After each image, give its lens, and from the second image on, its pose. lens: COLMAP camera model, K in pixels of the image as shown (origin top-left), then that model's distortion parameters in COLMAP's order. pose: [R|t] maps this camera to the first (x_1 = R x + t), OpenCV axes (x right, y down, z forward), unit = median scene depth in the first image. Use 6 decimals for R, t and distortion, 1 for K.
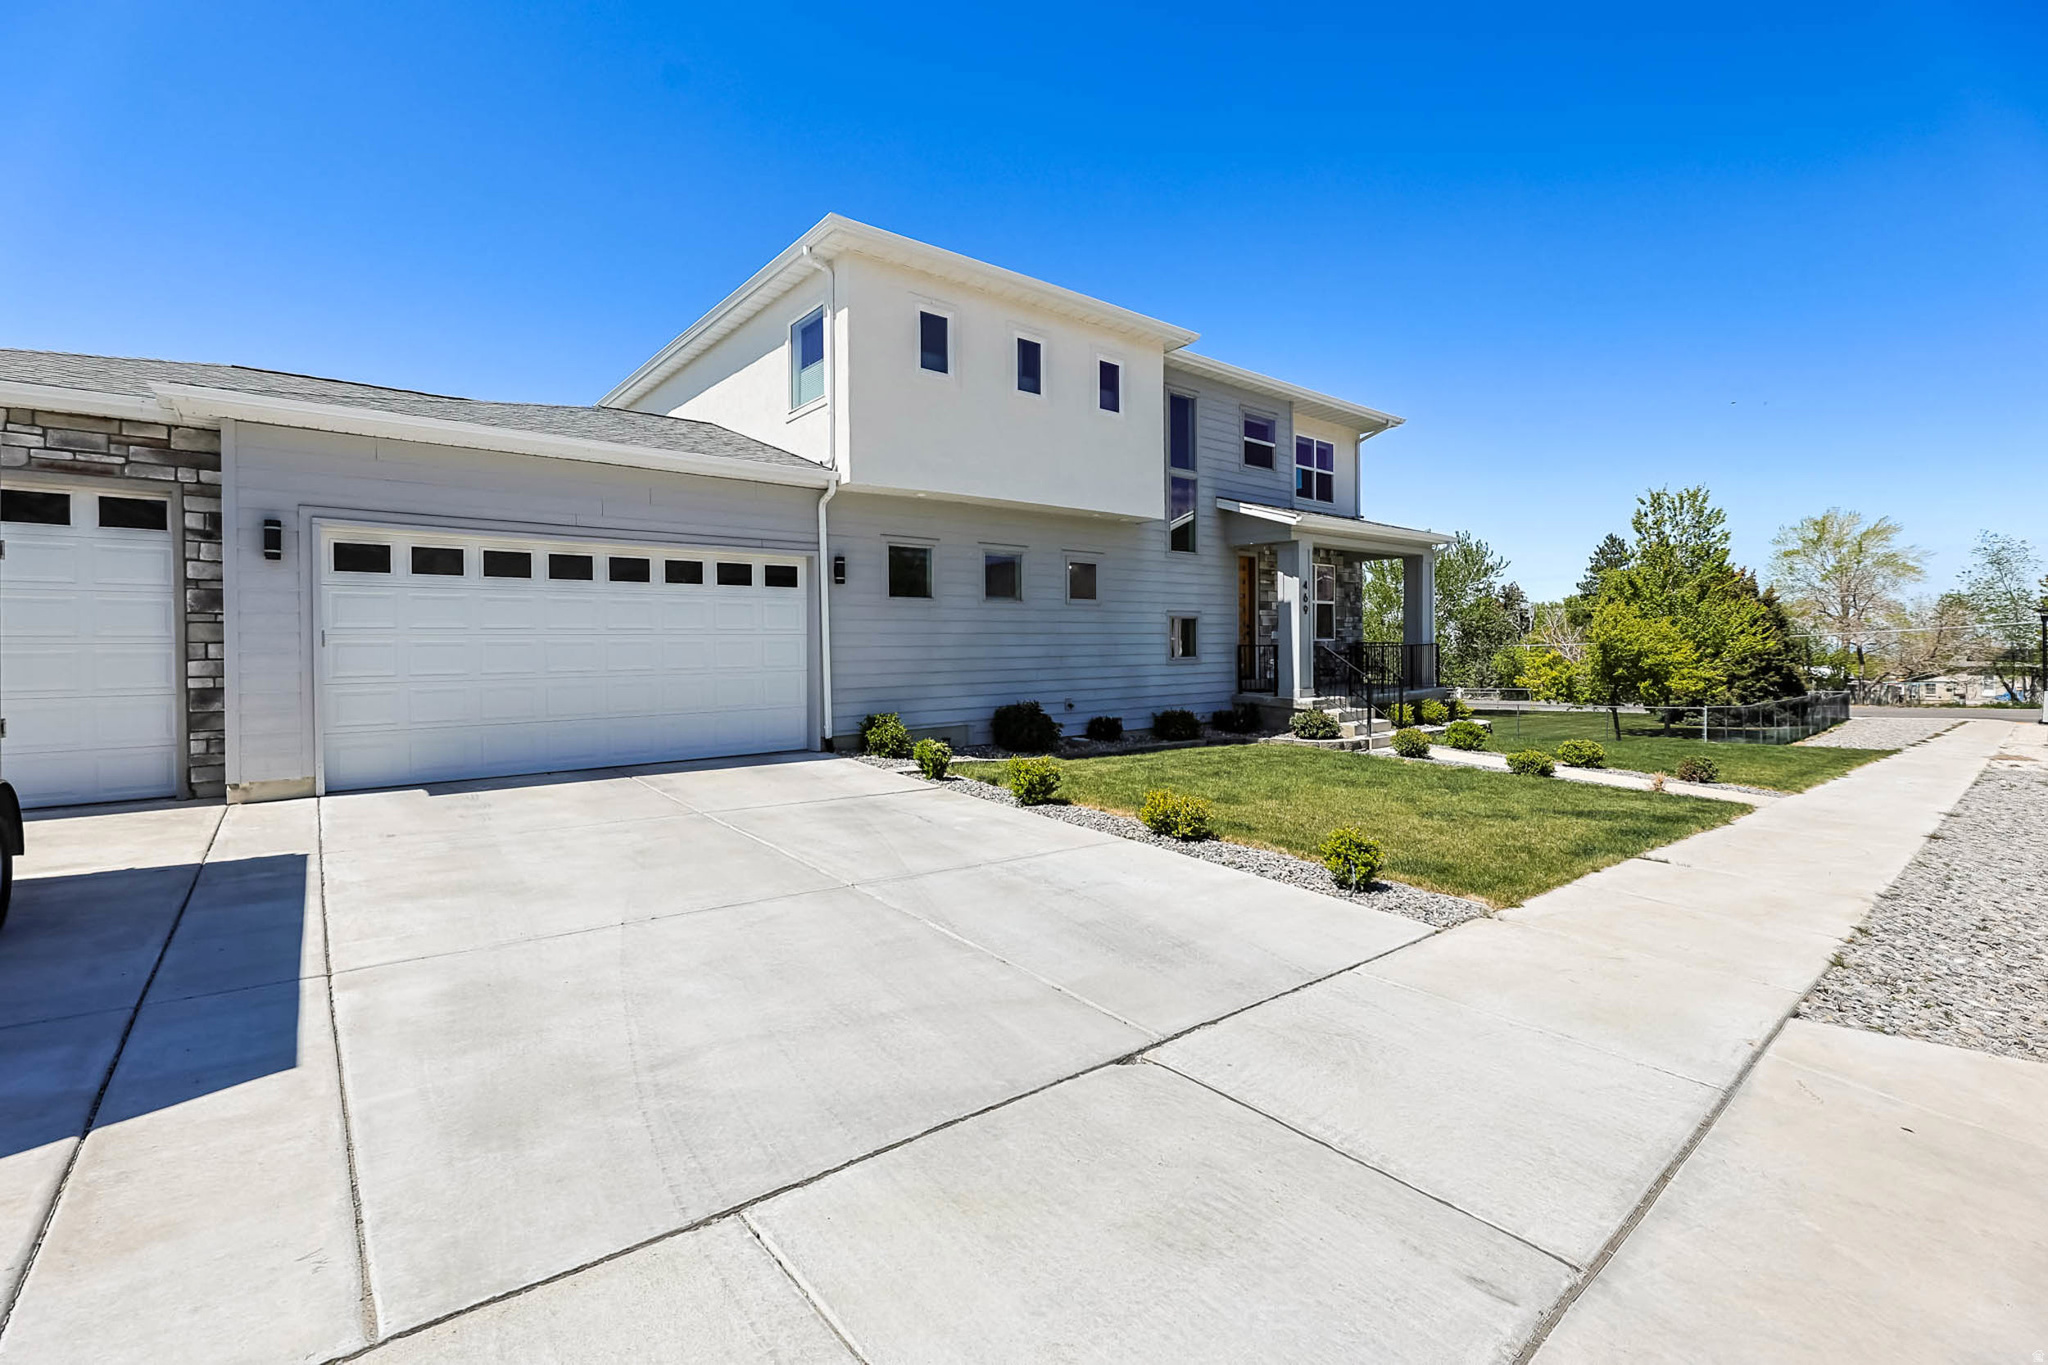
lens RADIAL K [[880.8, 0, 1023.9], [0, 880.8, 632.4], [0, 0, 1]] dist [-0.000230, -0.000043]
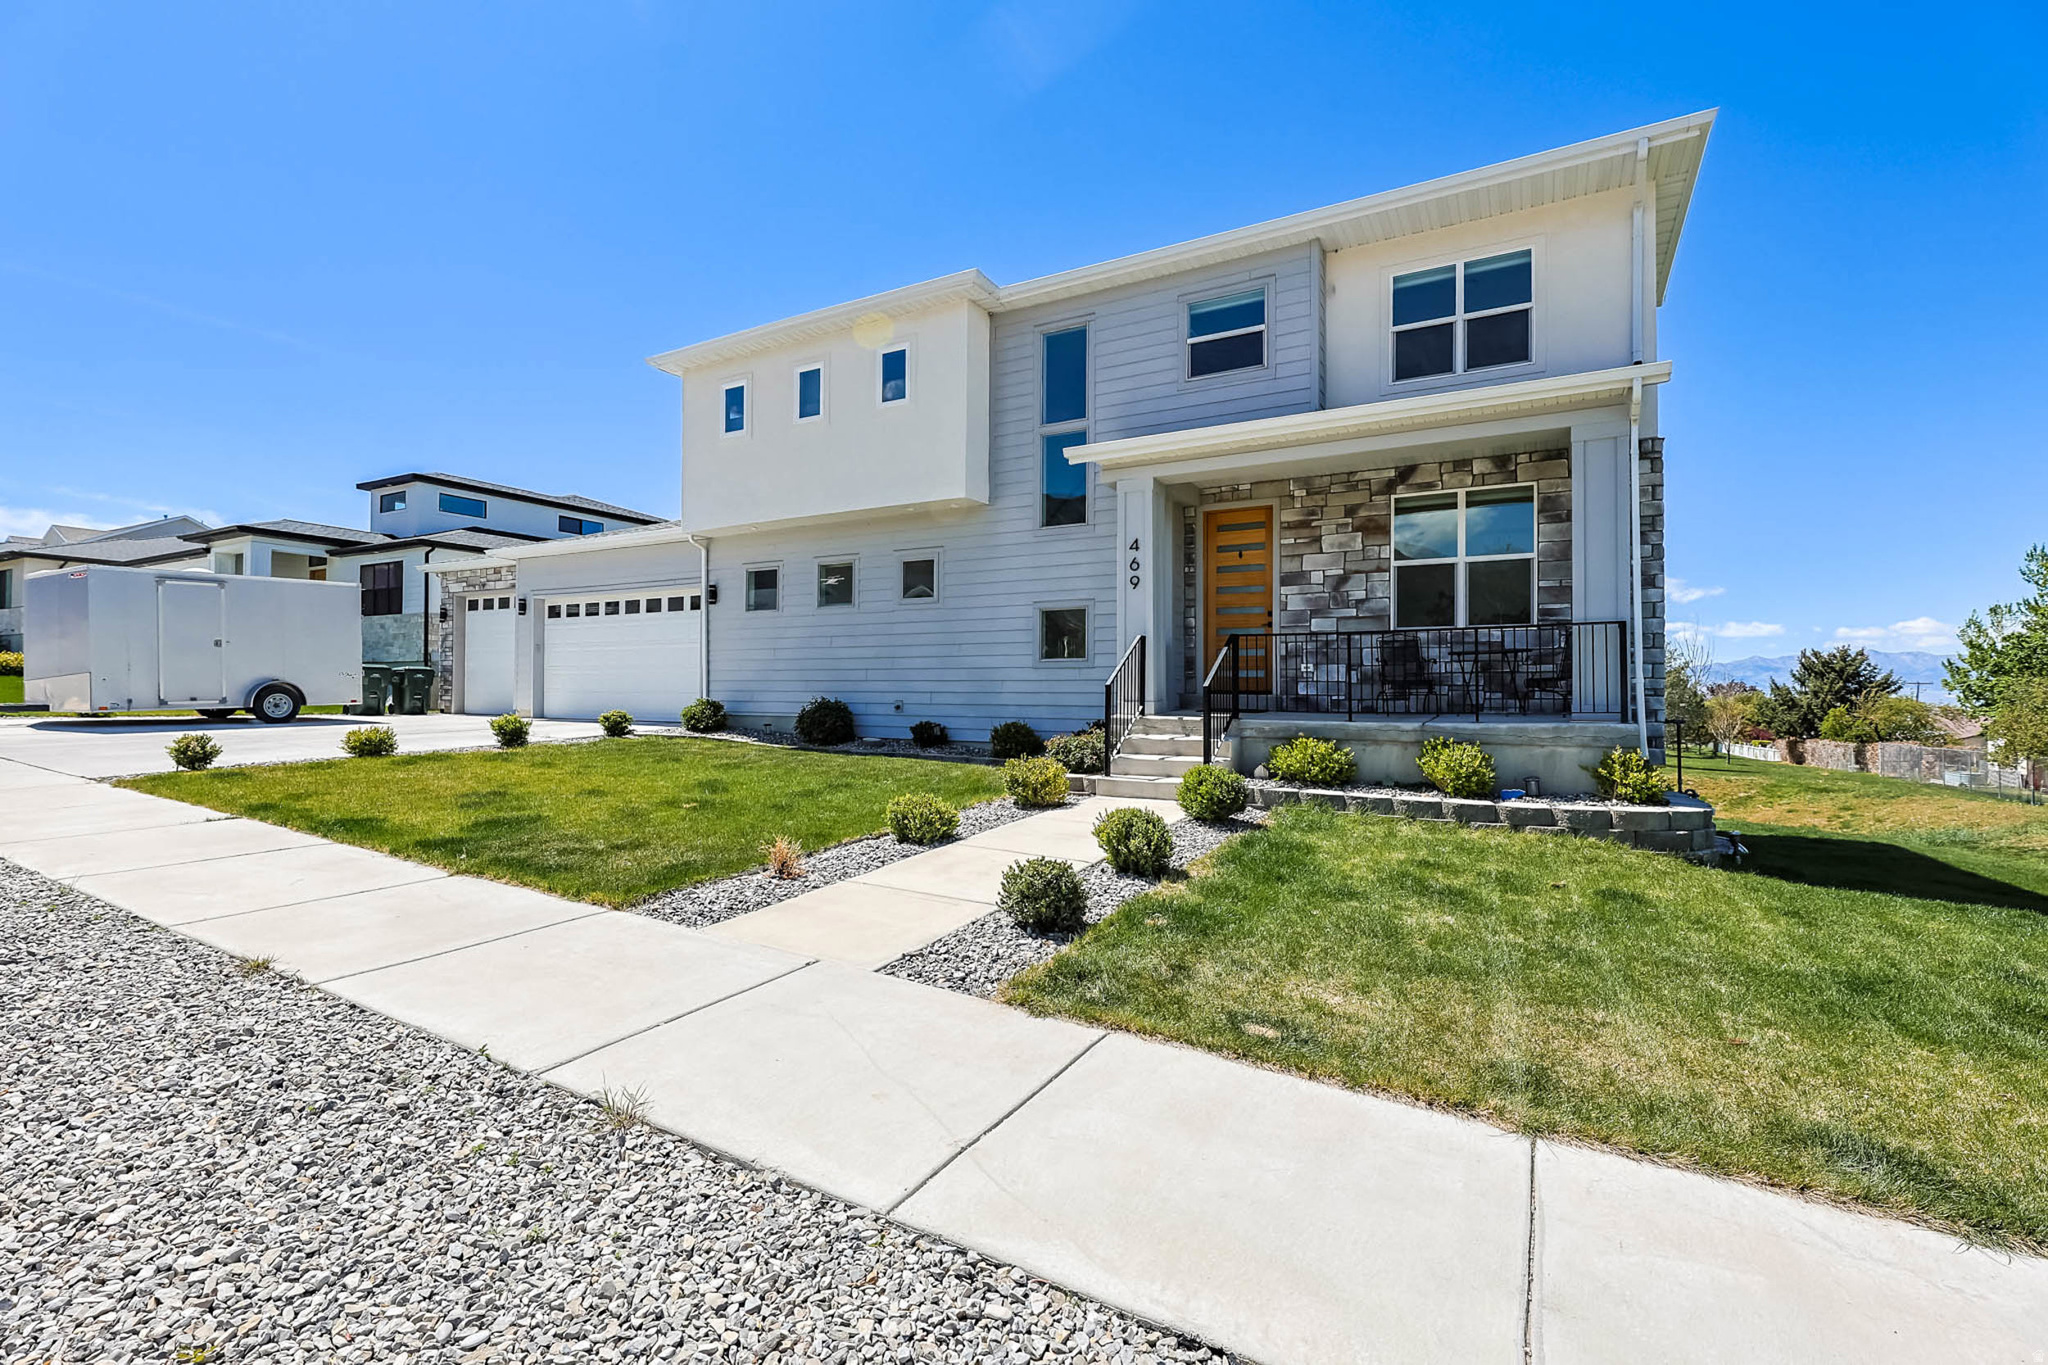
lens RADIAL K [[885.6, 0, 1019.0], [0, 885.6, 653.4], [0, 0, 1]] dist [-0.000806, -0.000110]
pose [[0.370482, -0.028997, -0.928387, 1.004303], [0.005014, 0.999560, -0.029219, 0.051752], [0.928826, 0.006170, 0.370465, 0.746984]]
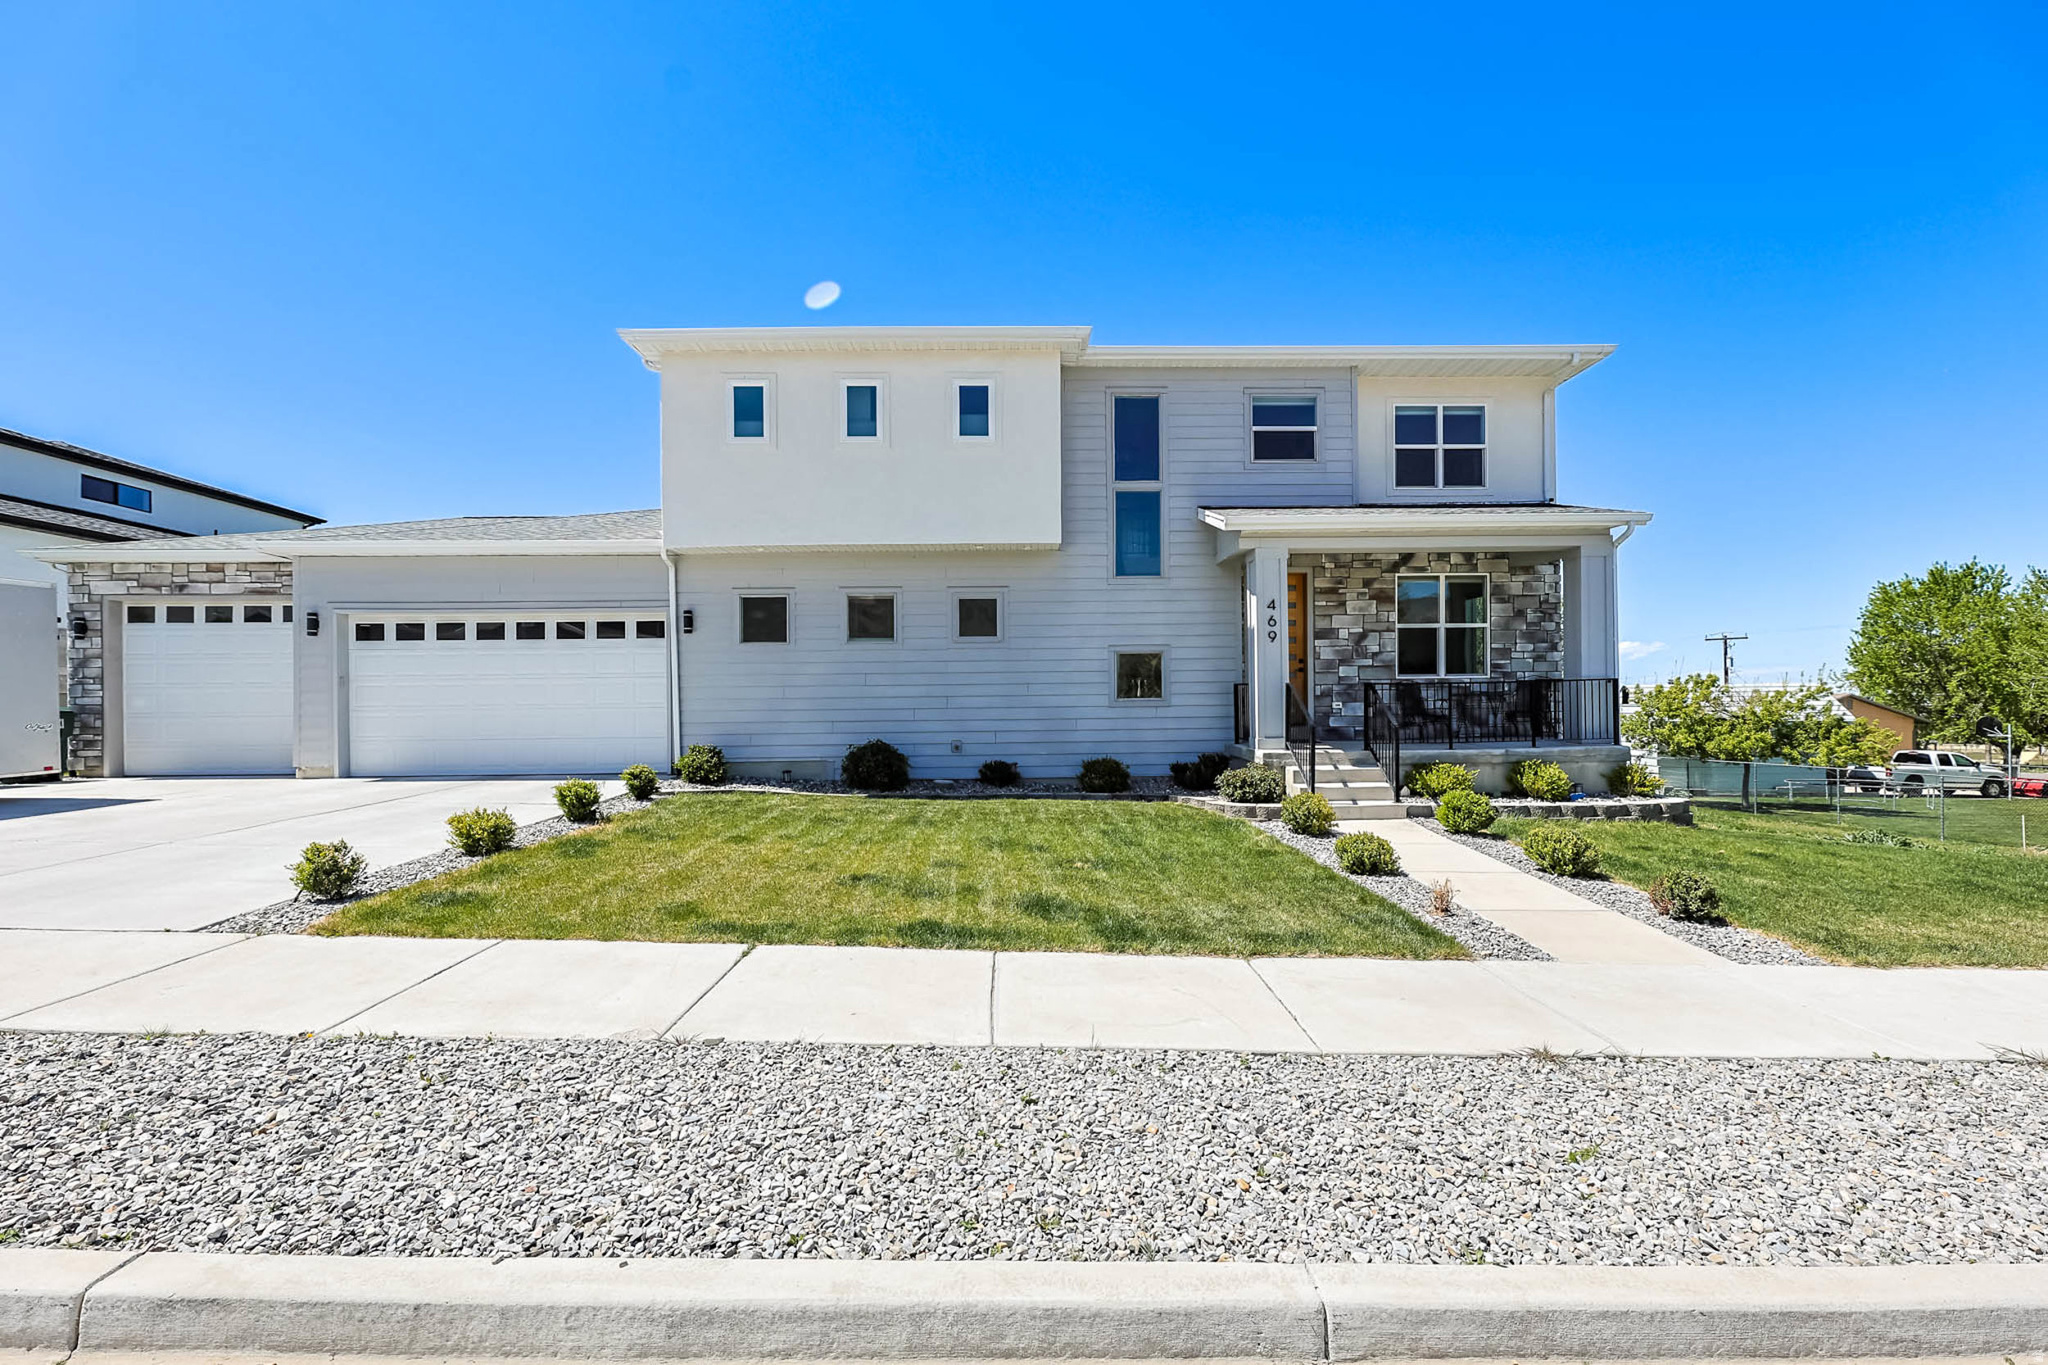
lens RADIAL K [[881.8, 0, 1021.9], [0, 881.8, 677.1], [0, 0, 1]] dist [-0.001526, -0.000262]
pose [[0.788853, -0.017848, -0.614322, 0.692141], [0.012207, 0.999836, -0.013373, 0.019613], [0.614460, 0.003051, 0.788942, 0.277122]]
